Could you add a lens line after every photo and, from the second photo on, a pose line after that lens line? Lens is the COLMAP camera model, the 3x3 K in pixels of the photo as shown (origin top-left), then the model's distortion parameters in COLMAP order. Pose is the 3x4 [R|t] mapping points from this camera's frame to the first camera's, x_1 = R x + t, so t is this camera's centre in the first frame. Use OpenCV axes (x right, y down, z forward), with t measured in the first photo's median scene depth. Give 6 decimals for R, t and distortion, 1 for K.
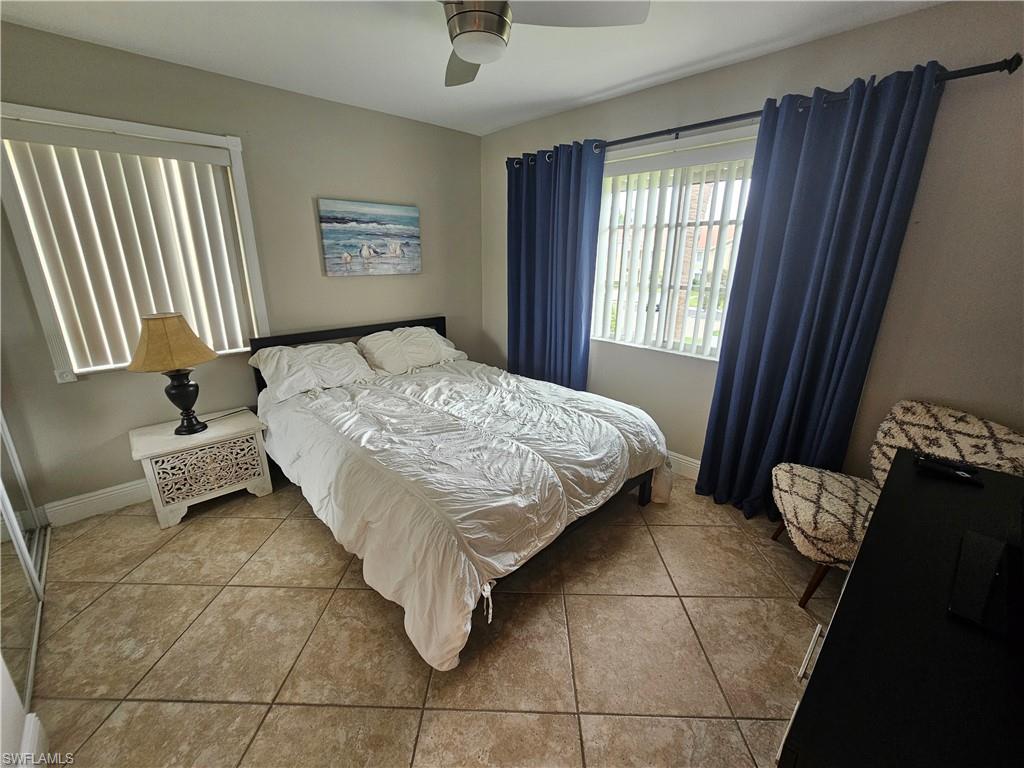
lens RADIAL K [[418.8, 0, 512.9], [0, 418.8, 384.2], [0, 0, 1]] dist [0.001736, -0.000228]
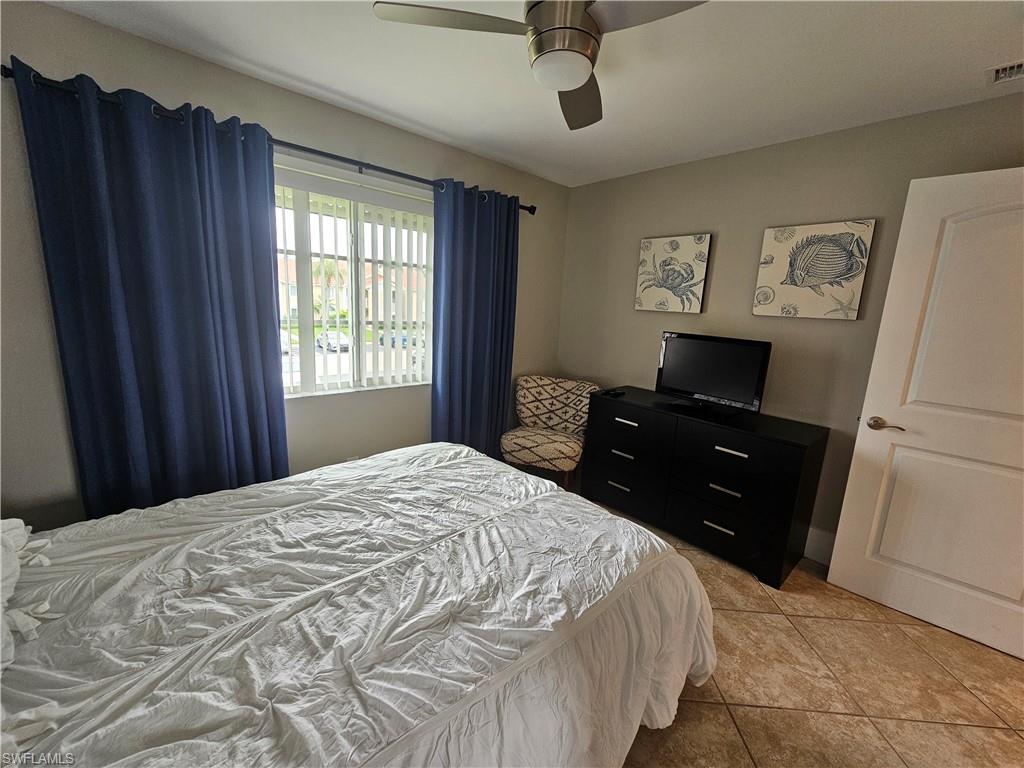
lens RADIAL K [[418.8, 0, 510.7], [0, 418.8, 383.3], [0, 0, 1]] dist [0.001736, -0.000228]
pose [[0.026418, -0.197663, 0.979914, -0.728155], [0.250382, 0.950318, 0.184943, -0.243860], [-0.967787, 0.240467, 0.074597, 0.799433]]
